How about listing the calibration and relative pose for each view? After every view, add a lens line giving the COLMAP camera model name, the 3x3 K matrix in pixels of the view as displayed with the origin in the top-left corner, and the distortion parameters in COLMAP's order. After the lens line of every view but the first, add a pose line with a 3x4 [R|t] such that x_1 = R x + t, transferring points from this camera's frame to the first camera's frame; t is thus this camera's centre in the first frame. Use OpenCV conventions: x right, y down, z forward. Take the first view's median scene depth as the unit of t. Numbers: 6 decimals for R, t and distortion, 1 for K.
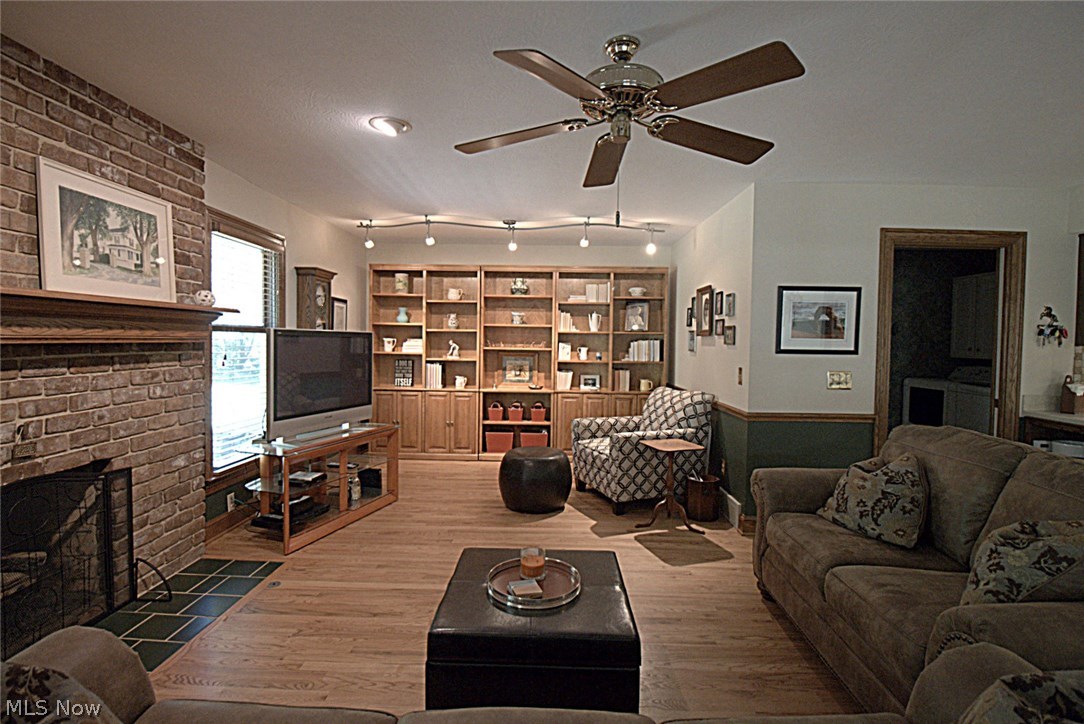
lens RADIAL K [[515.5, 0, 549.0], [0, 515.5, 358.3], [0, 0, 1]] dist [-0.004021, -0.013791]
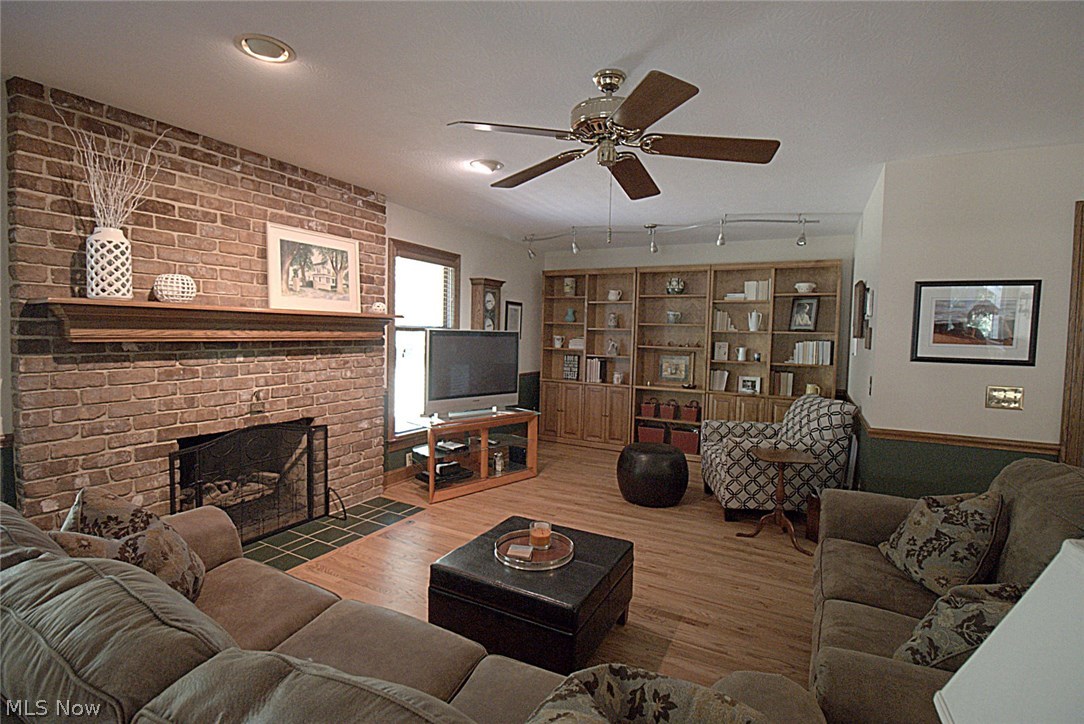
lens RADIAL K [[515.5, 0, 549.0], [0, 515.5, 358.3], [0, 0, 1]] dist [-0.004021, -0.013791]
pose [[0.890970, 0.030630, -0.453028, 0.389947], [-0.025434, 0.999522, 0.017558, -0.018593], [0.453349, -0.004121, 0.891323, -0.028402]]
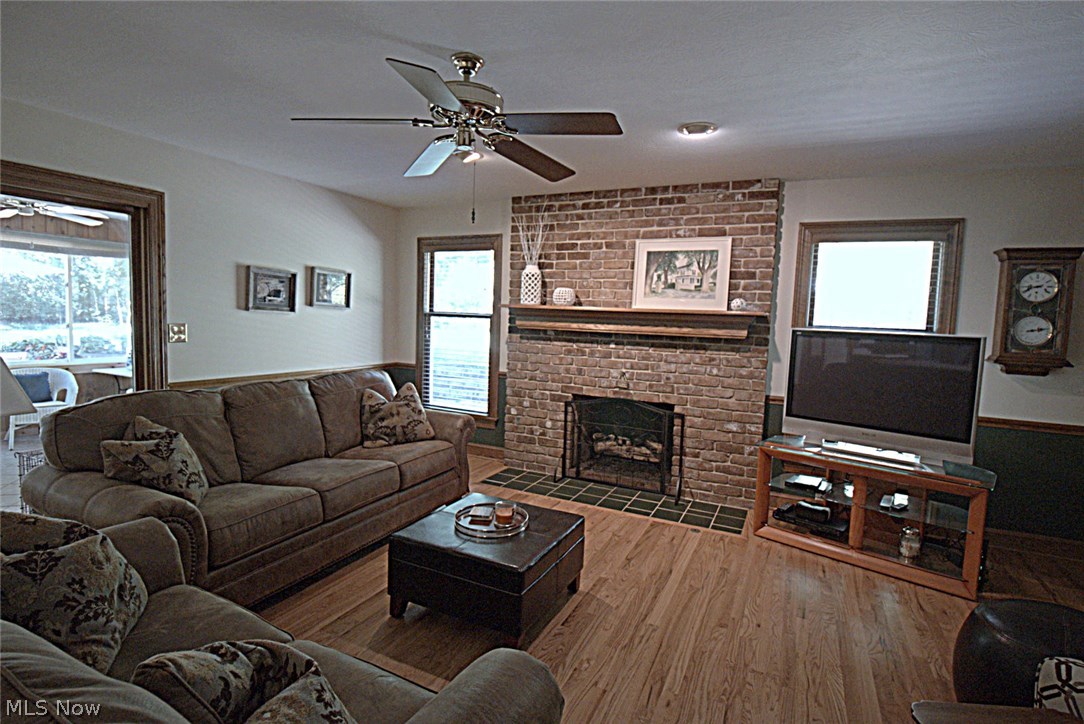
lens RADIAL K [[515.5, 0, 549.0], [0, 515.5, 358.3], [0, 0, 1]] dist [-0.004021, -0.013791]
pose [[-0.422967, 0.040809, -0.905226, 0.757899], [-0.074531, 0.994034, 0.079637, -0.053055], [0.903075, 0.101151, -0.417402, 1.193418]]
